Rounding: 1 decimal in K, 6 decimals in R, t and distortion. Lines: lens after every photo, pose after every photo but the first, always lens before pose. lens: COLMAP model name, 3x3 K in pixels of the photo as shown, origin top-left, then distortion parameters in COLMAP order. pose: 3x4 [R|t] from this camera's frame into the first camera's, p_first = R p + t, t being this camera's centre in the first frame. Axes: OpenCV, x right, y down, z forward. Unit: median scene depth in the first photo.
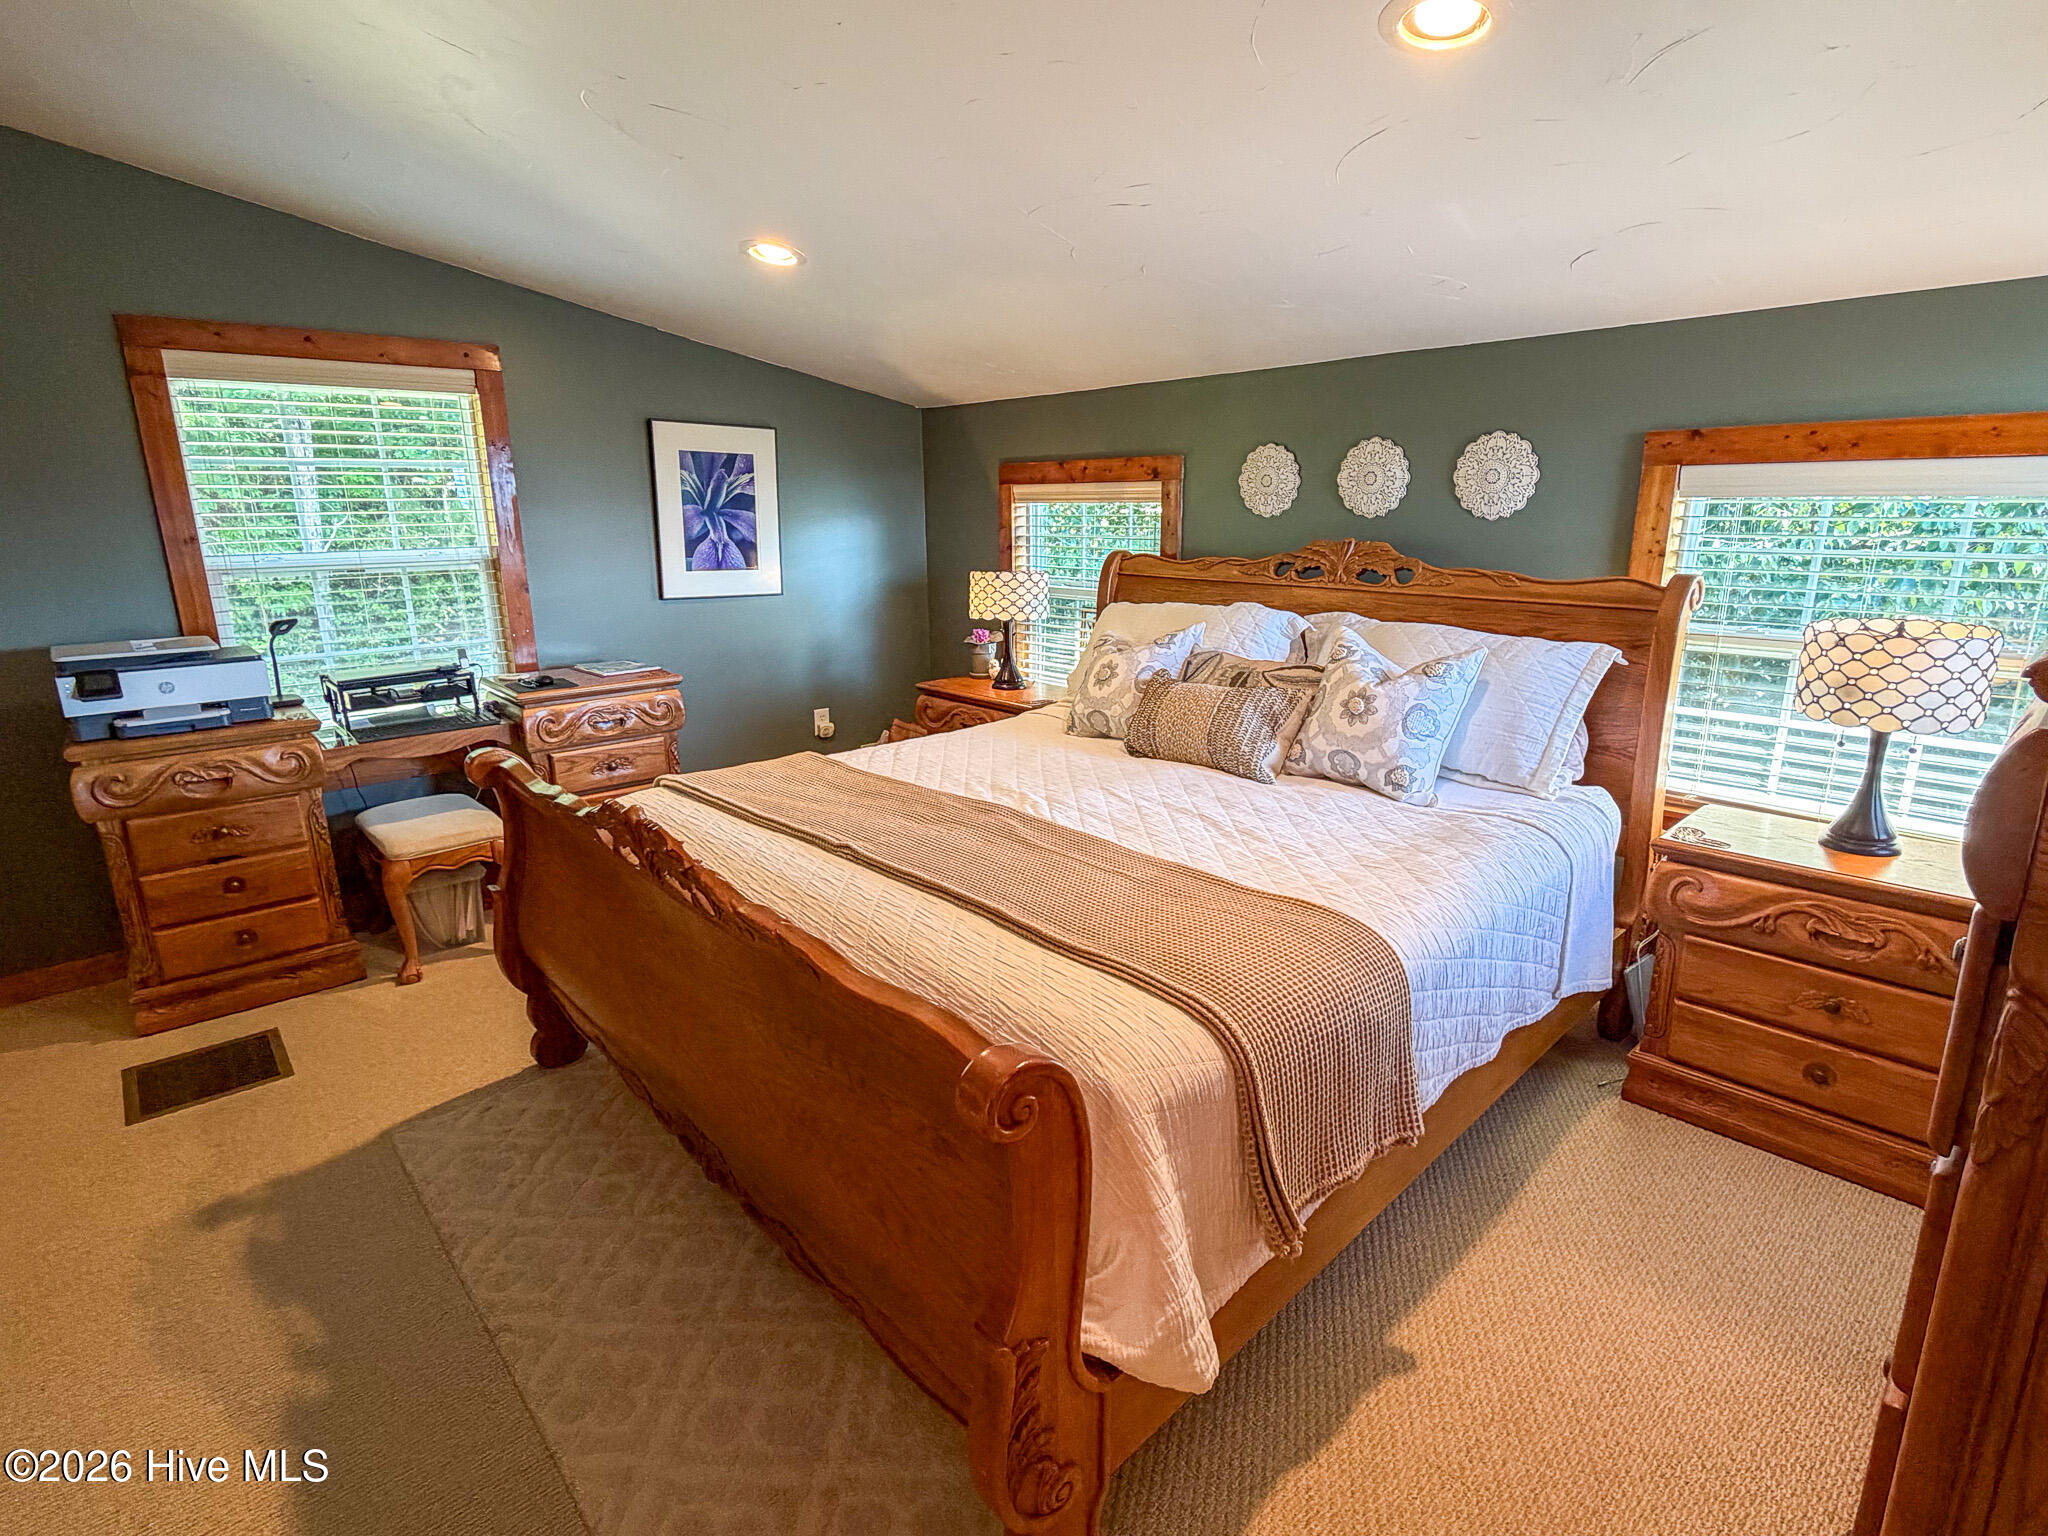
lens RADIAL K [[1034.9, 0, 1017.2], [0, 1034.9, 755.5], [0, 0, 1]] dist [0.002942, 0.000346]
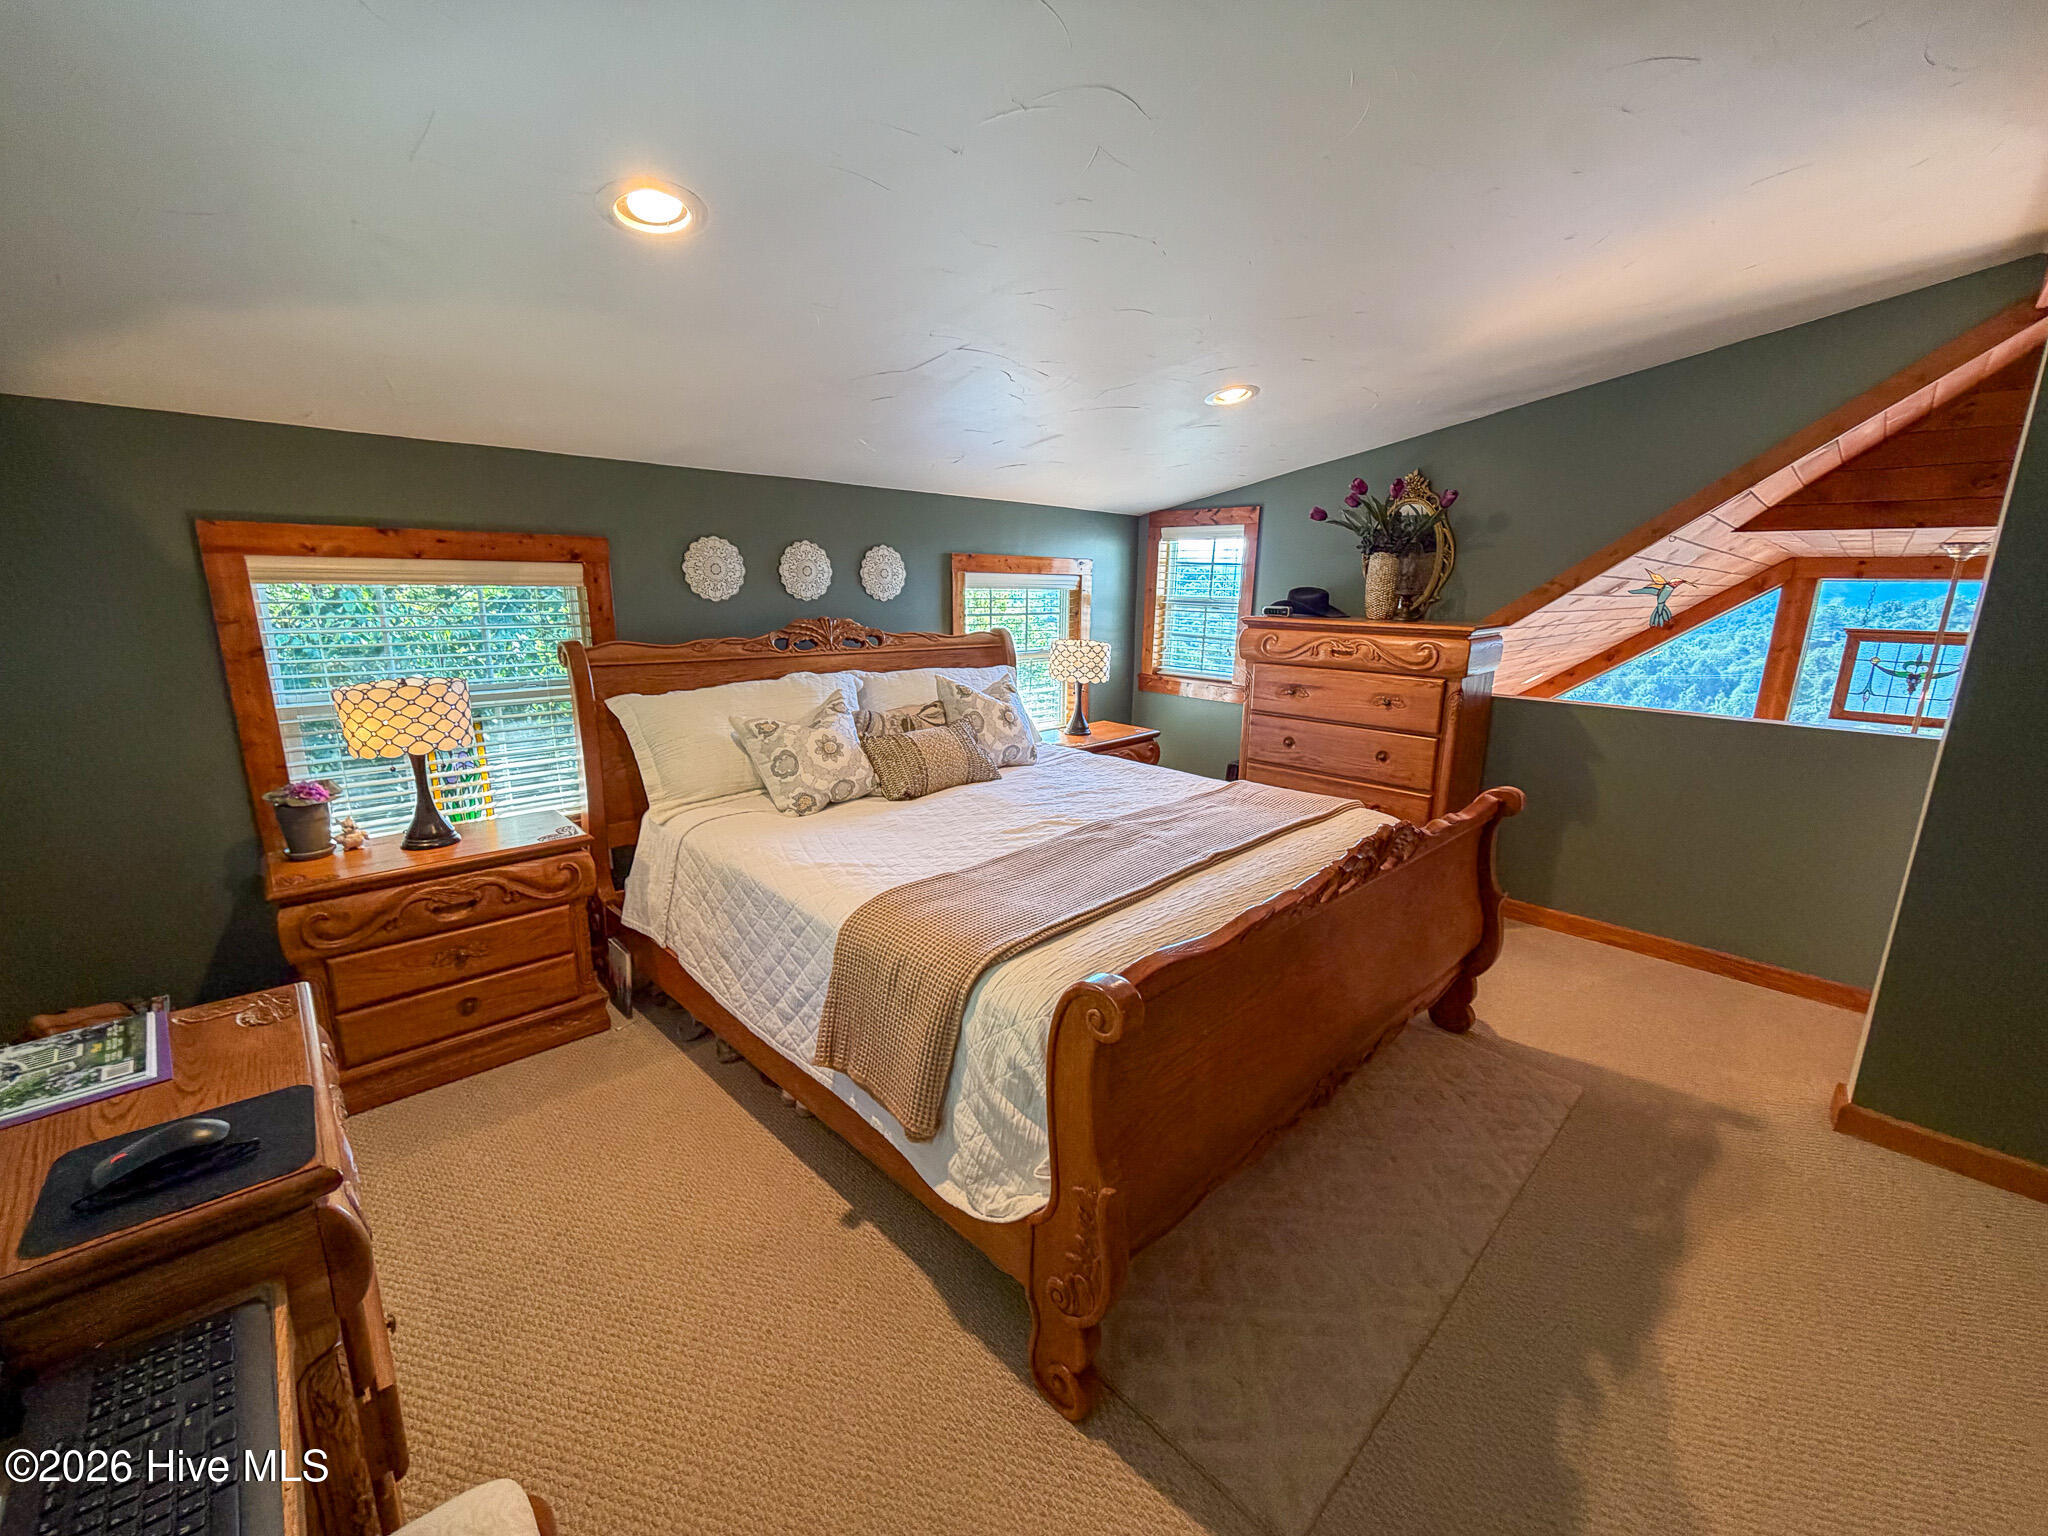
lens RADIAL K [[811.3, 0, 1013.9], [0, 811.3, 776.0], [0, 0, 1]] dist [-0.004132, 0.000015]
pose [[-0.029278, -0.222032, 0.974600, -0.751684], [0.224692, 0.948603, 0.222859, -0.194759], [-0.973990, 0.225510, 0.022115, 0.794467]]
